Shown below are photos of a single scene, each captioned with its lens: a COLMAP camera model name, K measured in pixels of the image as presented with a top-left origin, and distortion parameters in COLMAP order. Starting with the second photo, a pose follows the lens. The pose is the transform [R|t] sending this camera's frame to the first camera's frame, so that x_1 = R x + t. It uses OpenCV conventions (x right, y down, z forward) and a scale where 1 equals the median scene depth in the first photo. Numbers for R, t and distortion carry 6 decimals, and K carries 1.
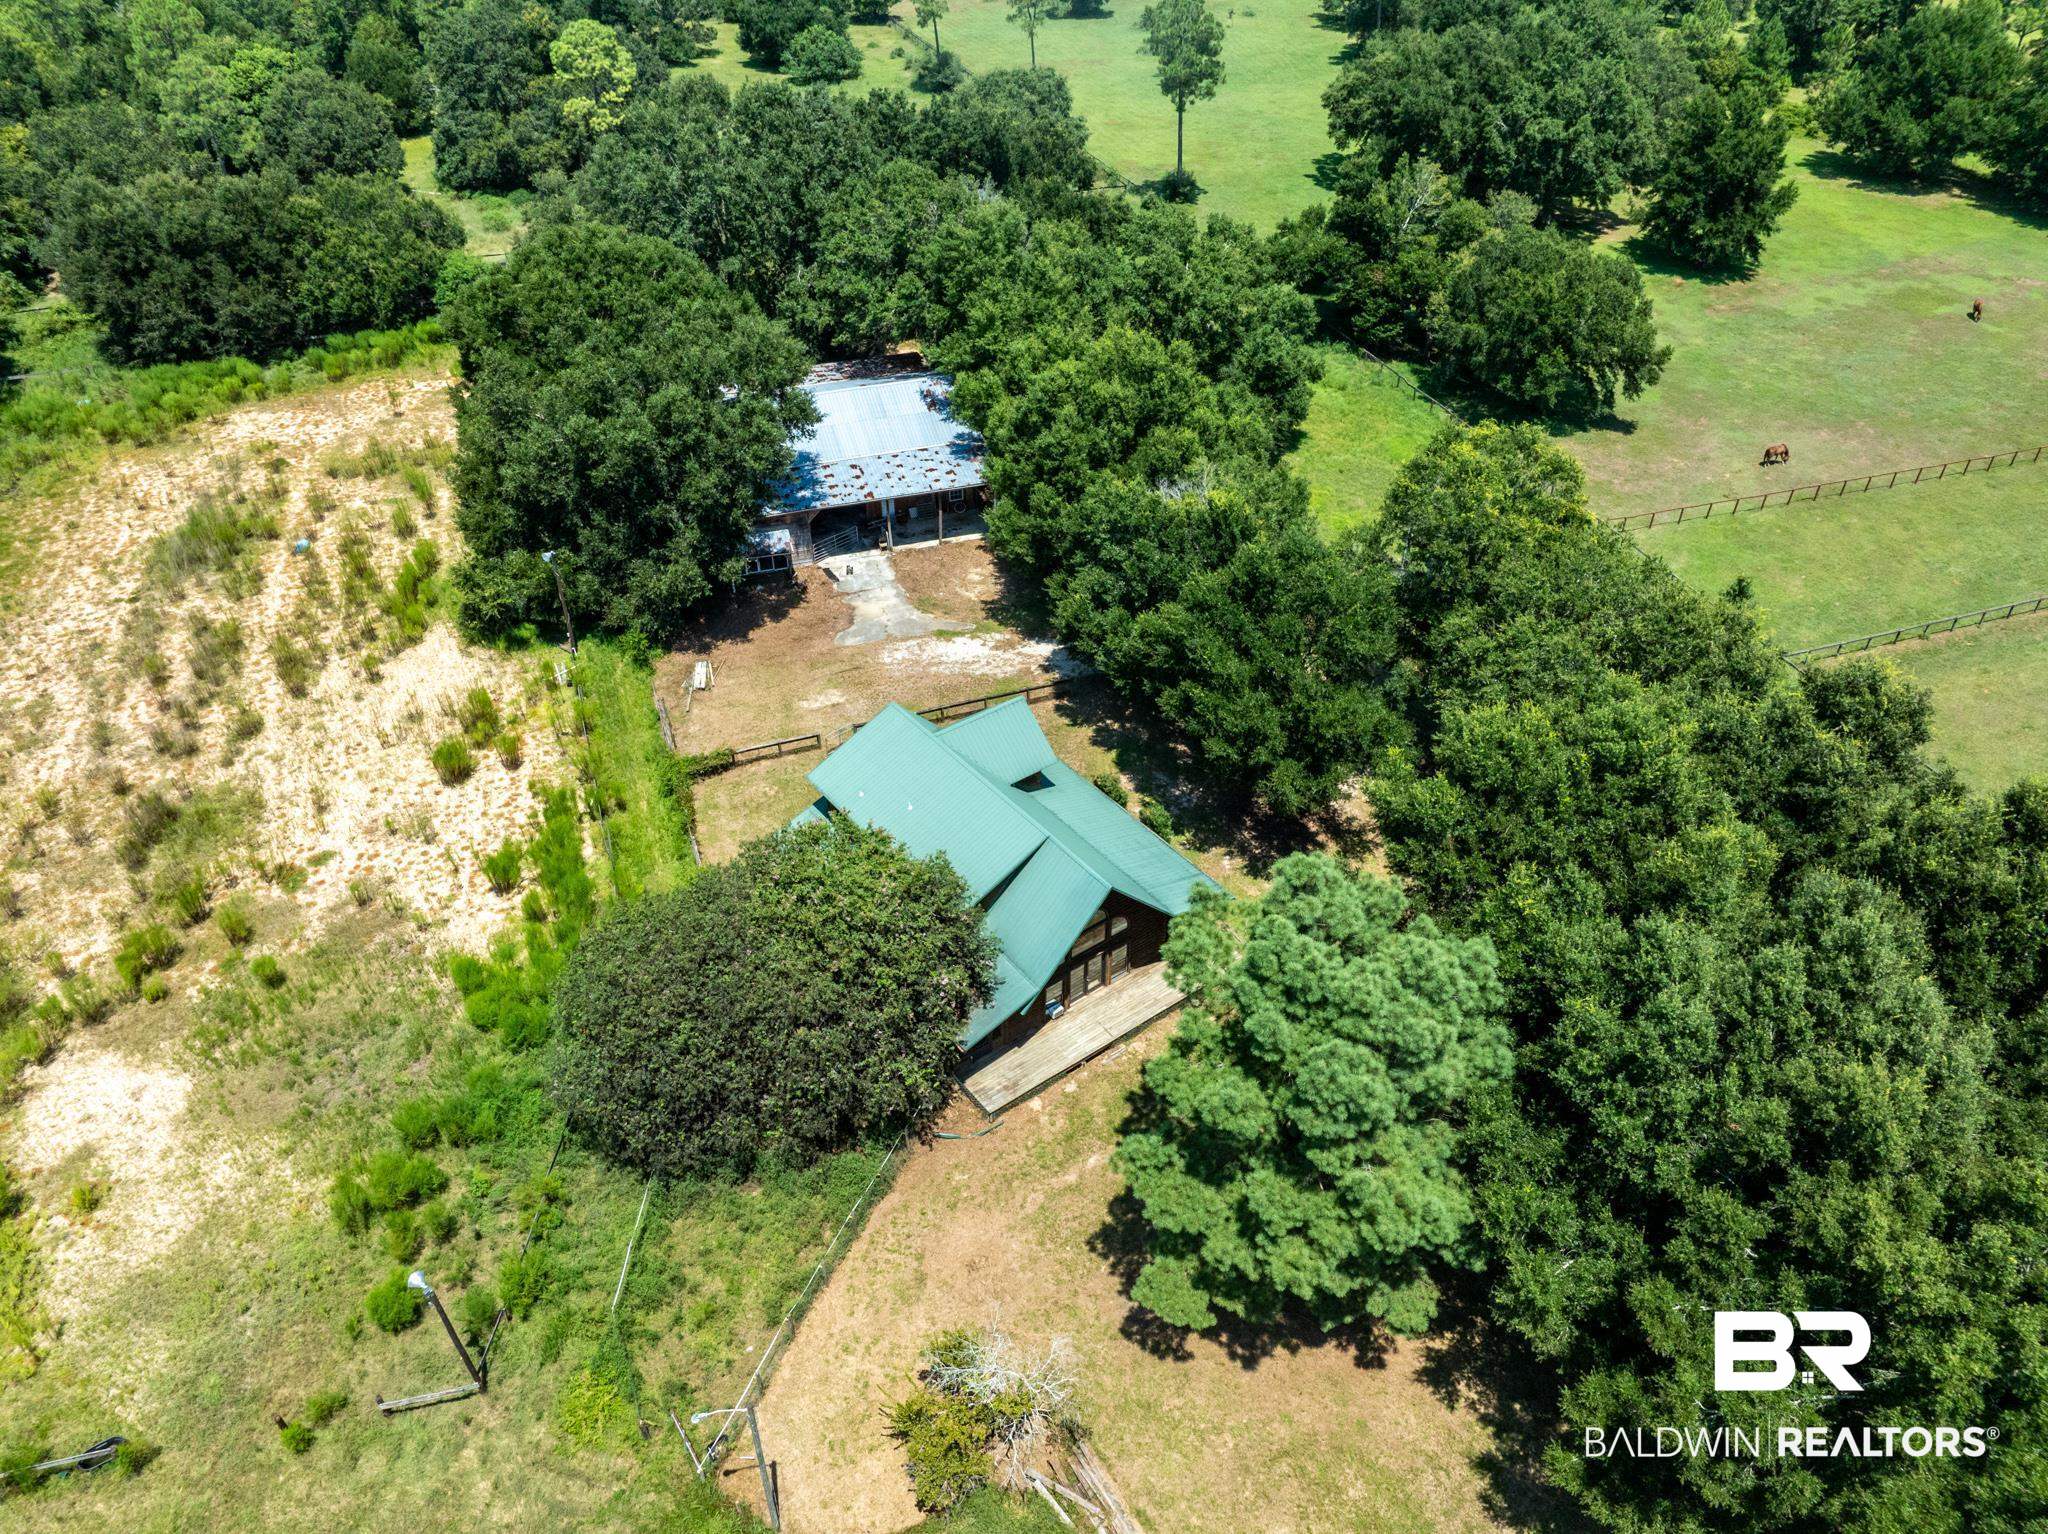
lens RADIAL K [[1450.0, 0, 1024.0], [0, 1450.0, 767.0], [0, 0, 1]] dist [-0.034866, -0.000038]
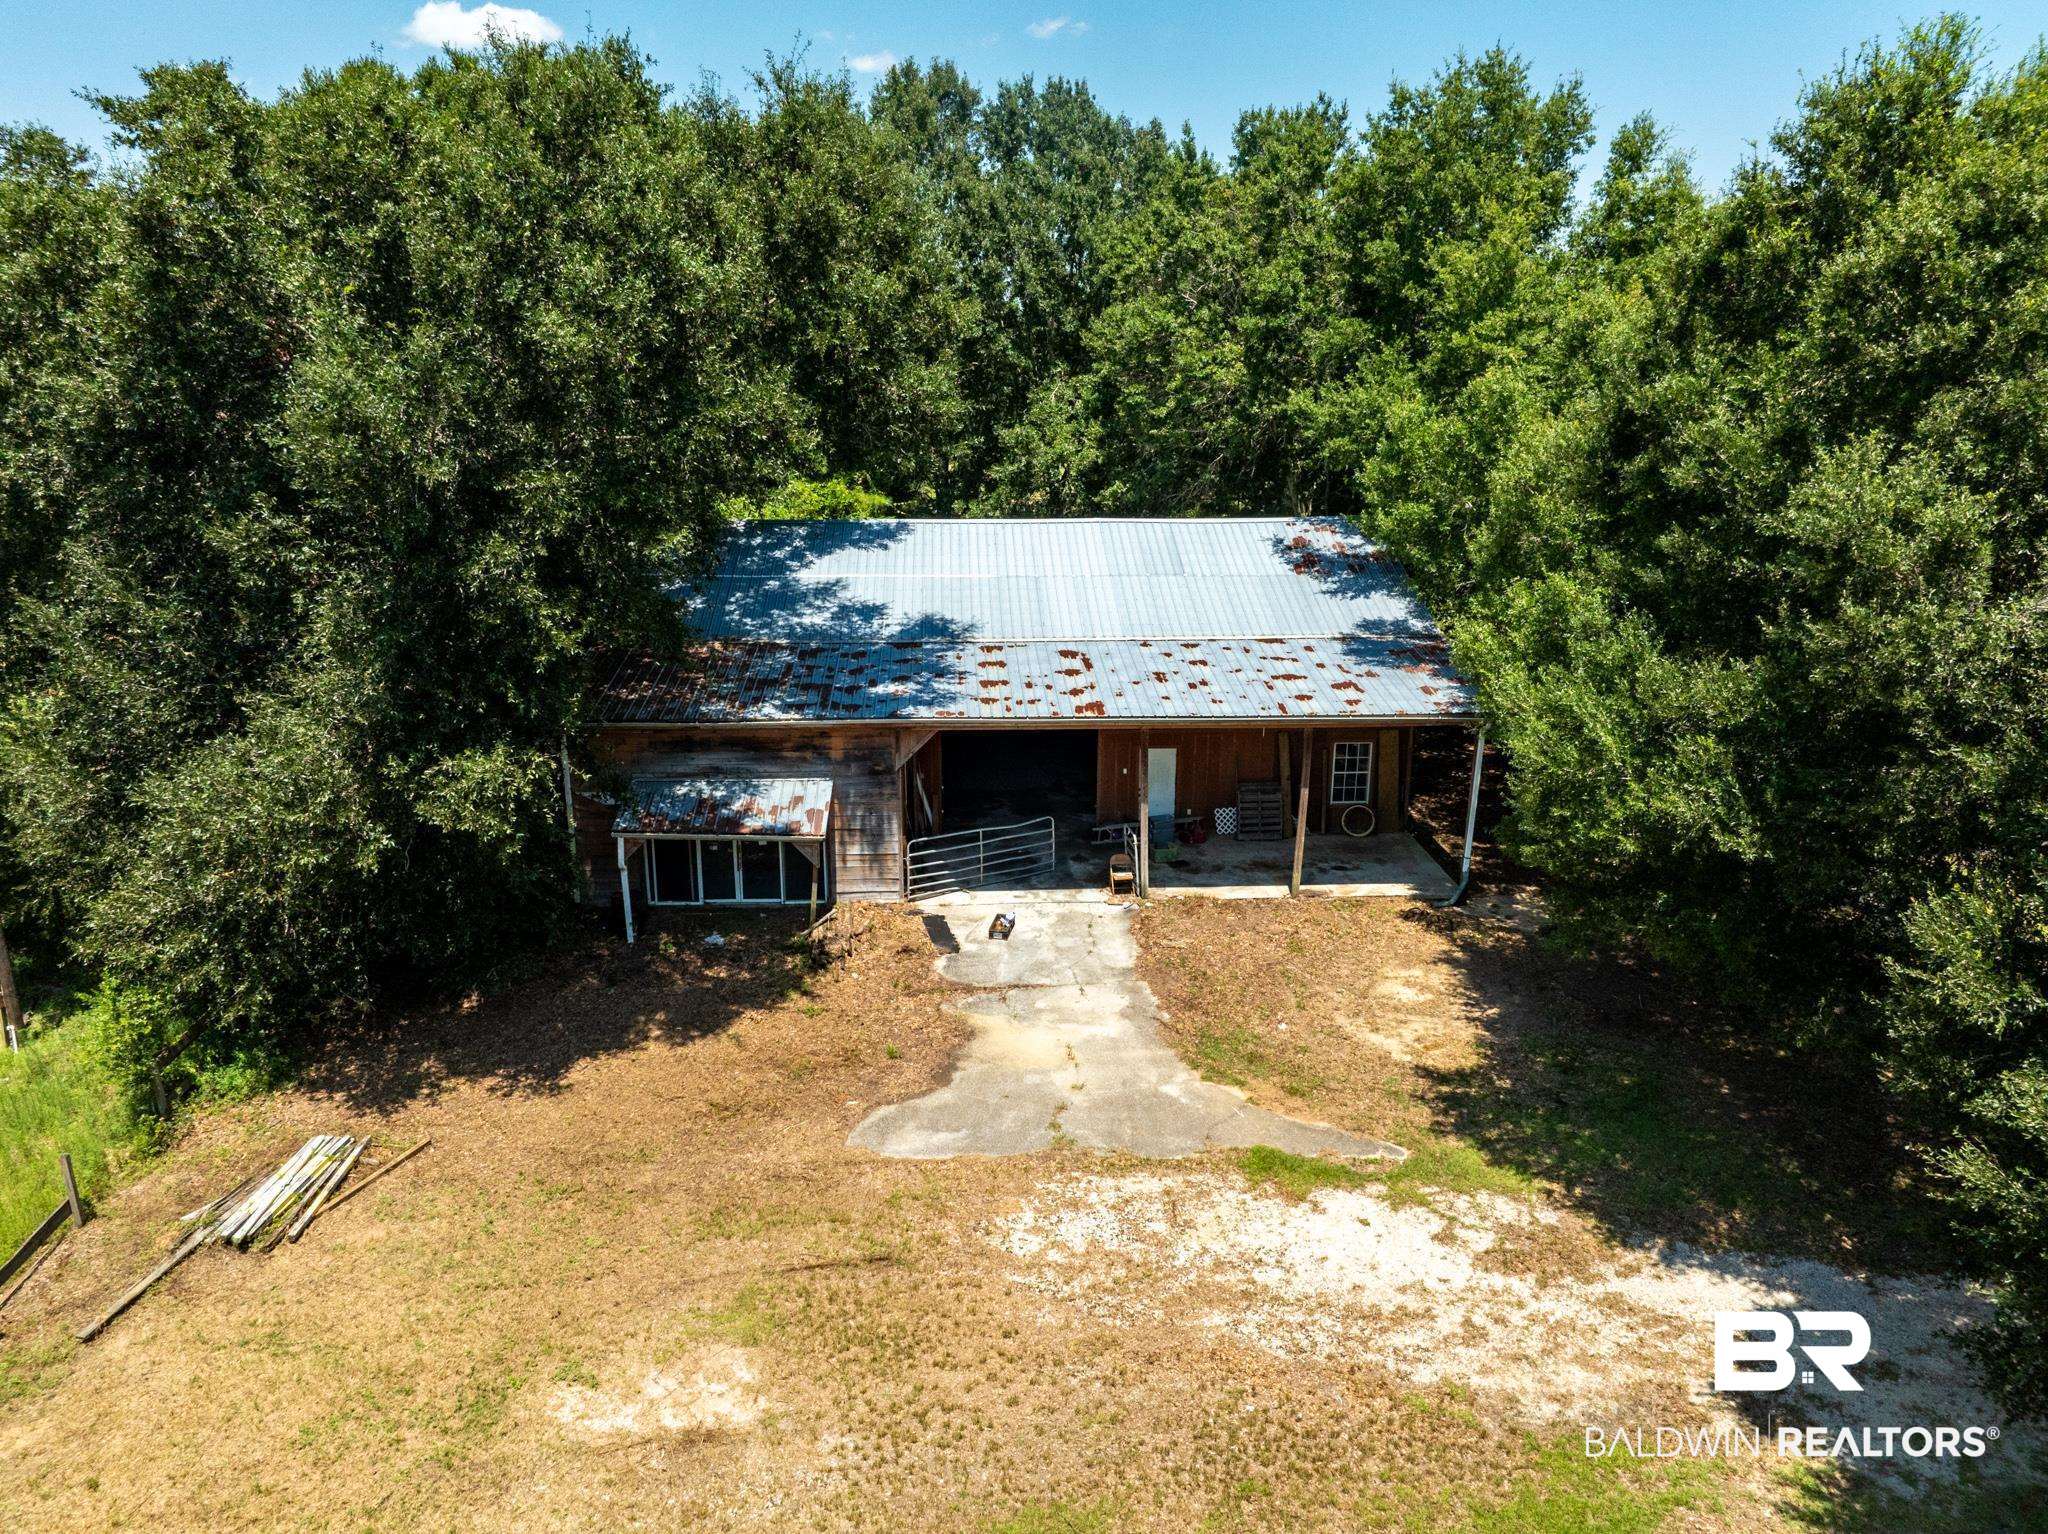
lens RADIAL K [[1450.0, 0, 1024.0], [0, 1450.0, 767.0], [0, 0, 1]] dist [-0.034866, -0.000038]
pose [[0.966433, 0.076330, -0.245319, -0.039829], [-0.159188, 0.927376, -0.338575, -0.061410], [0.201659, 0.366262, 0.908397, 0.702089]]
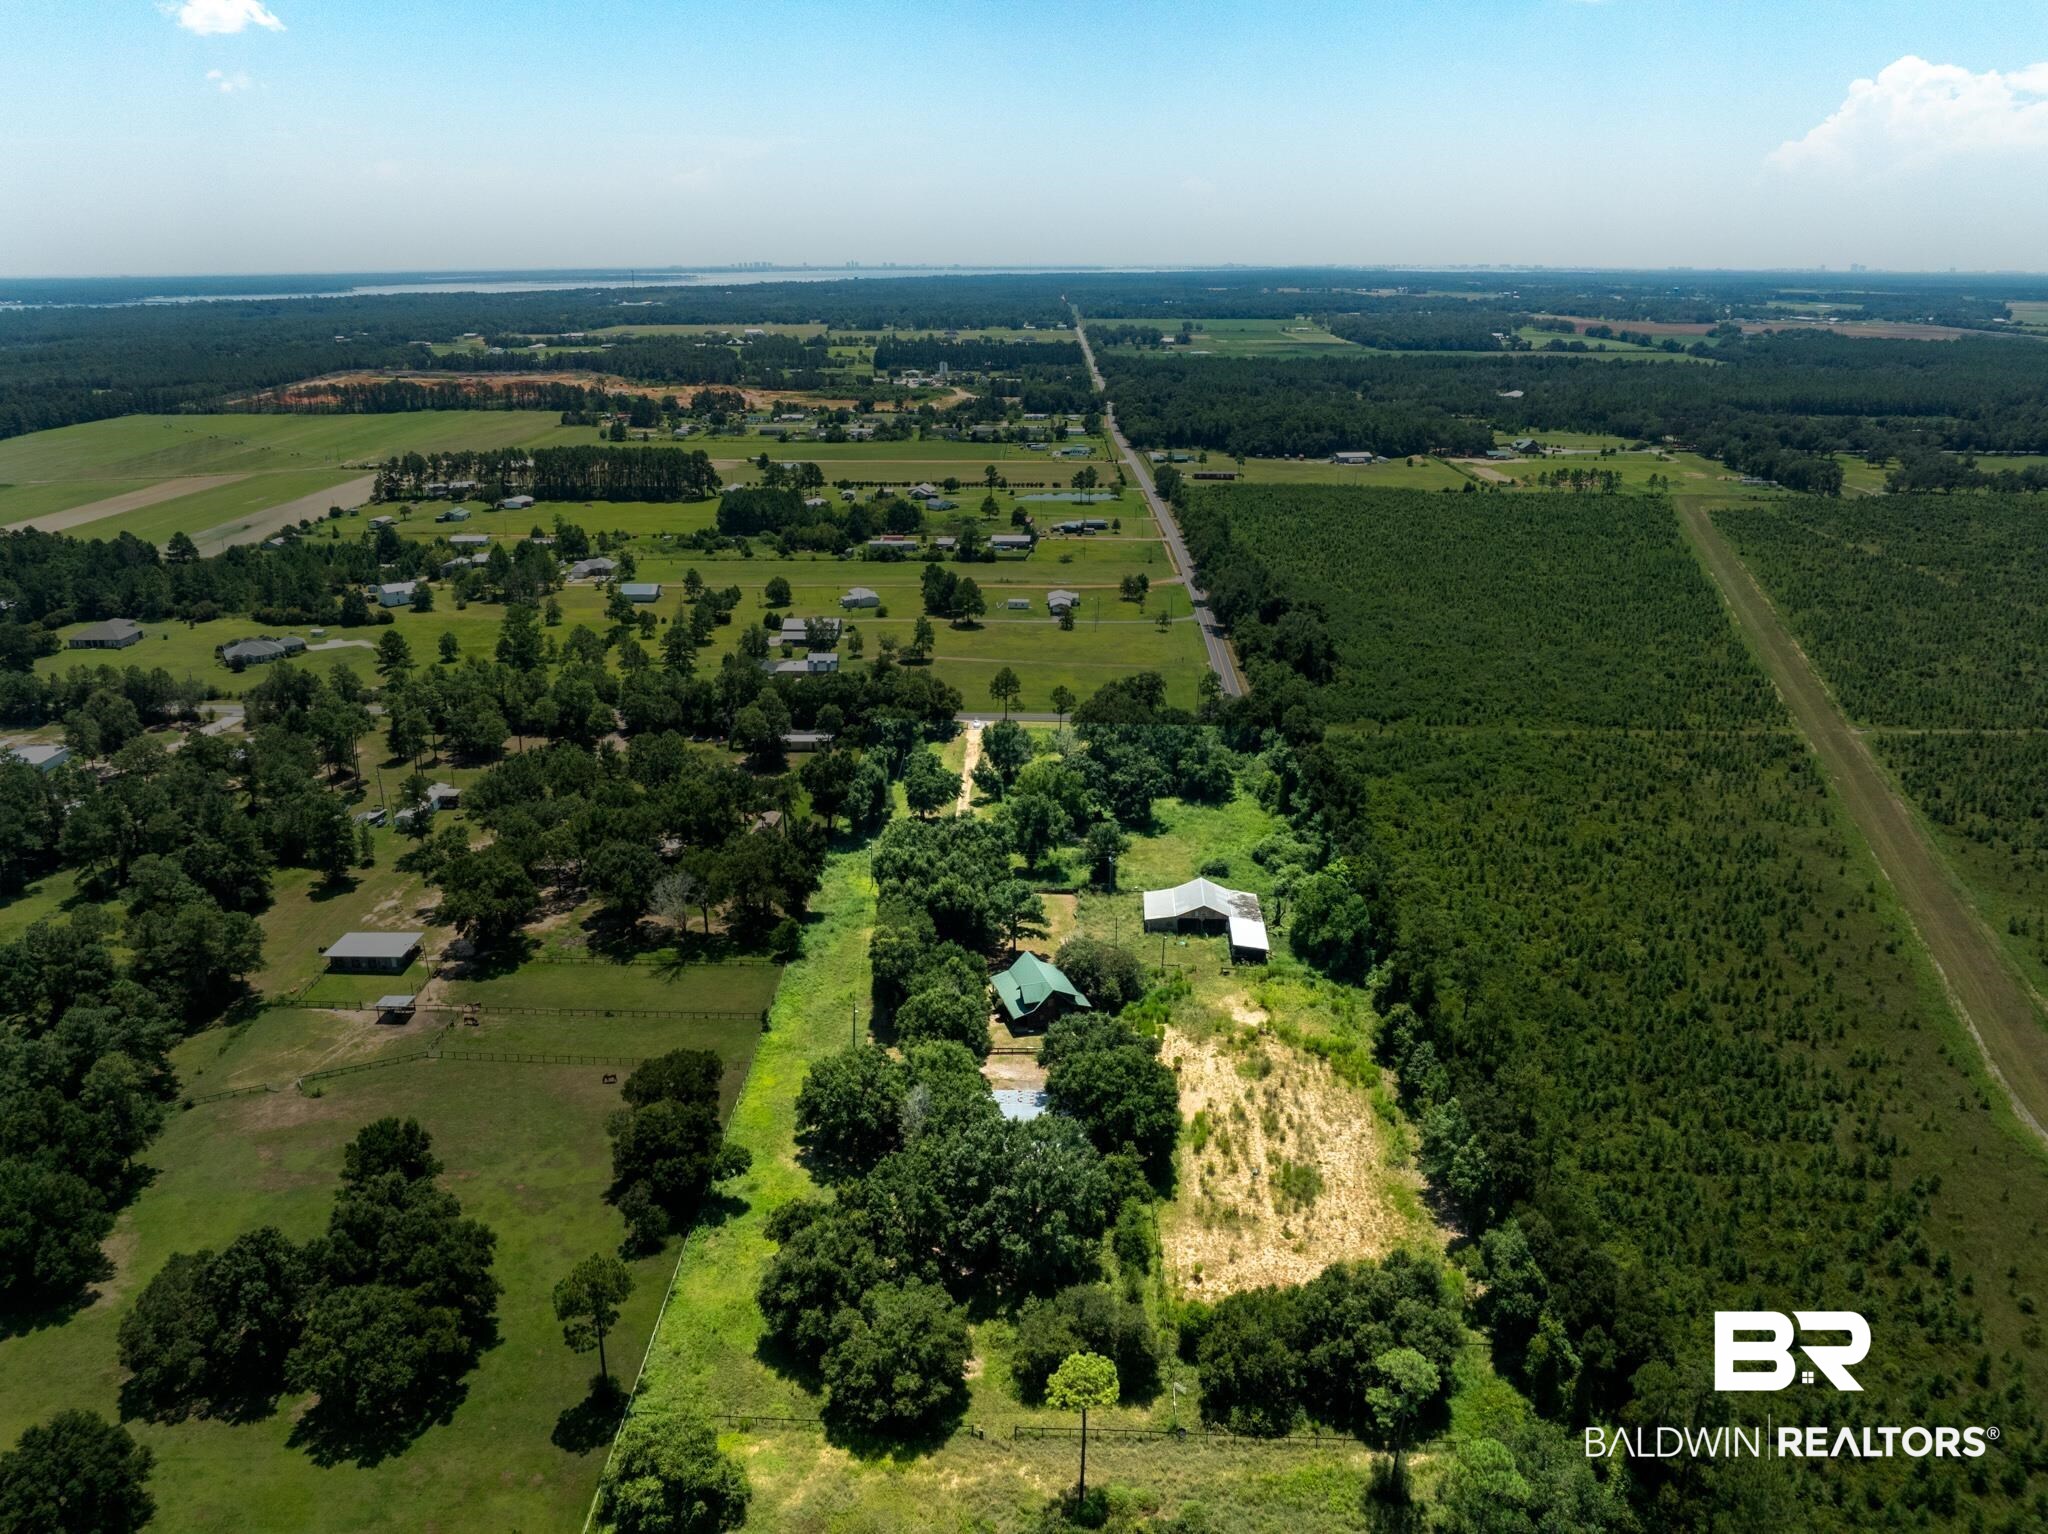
lens RADIAL K [[1450.0, 0, 1024.0], [0, 1450.0, 767.0], [0, 0, 1]] dist [-0.034866, -0.000038]
pose [[-0.942726, -0.110692, 0.314666, -0.841798], [0.204470, 0.553566, 0.807314, -2.528752], [-0.263551, 0.825416, -0.499228, 1.785974]]
